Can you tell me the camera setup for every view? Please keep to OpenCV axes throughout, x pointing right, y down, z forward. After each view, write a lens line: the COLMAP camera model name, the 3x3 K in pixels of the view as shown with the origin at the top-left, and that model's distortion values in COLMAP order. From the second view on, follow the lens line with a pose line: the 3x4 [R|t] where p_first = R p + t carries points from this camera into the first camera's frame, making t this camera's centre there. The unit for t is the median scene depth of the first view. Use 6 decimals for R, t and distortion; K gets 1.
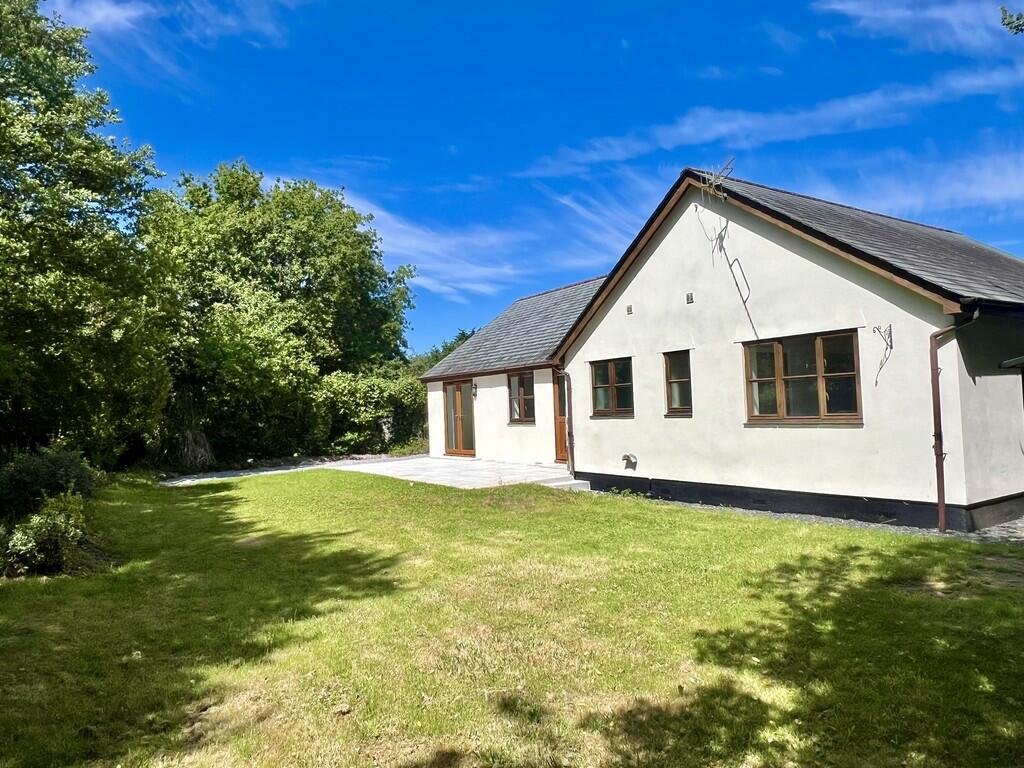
lens RADIAL K [[661.4, 0, 512.0], [0, 661.4, 384.0], [0, 0, 1]] dist [-0.035277, 0.000057]
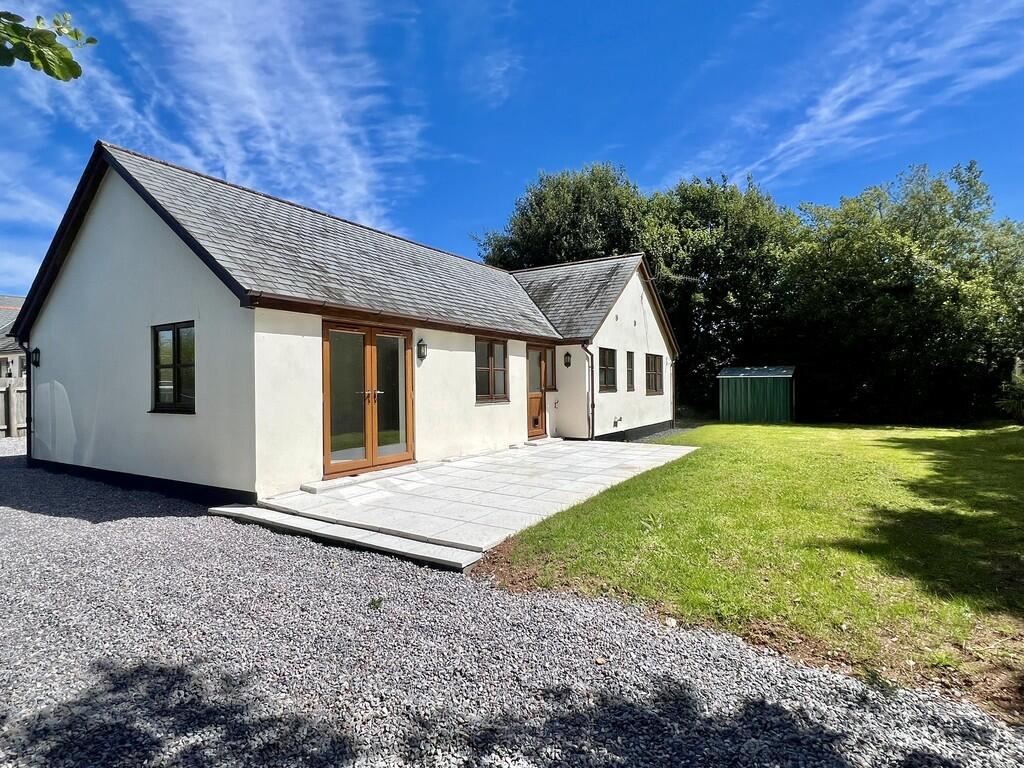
lens RADIAL K [[528.7, 0, 512.0], [0, 528.7, 384.0], [0, 0, 1]] dist [0.000651, 0.000022]
pose [[-0.376854, 0.059487, 0.924361, -0.594637], [0.001403, 0.997971, -0.063652, 0.079921], [-0.926272, -0.022690, -0.376173, 1.216957]]
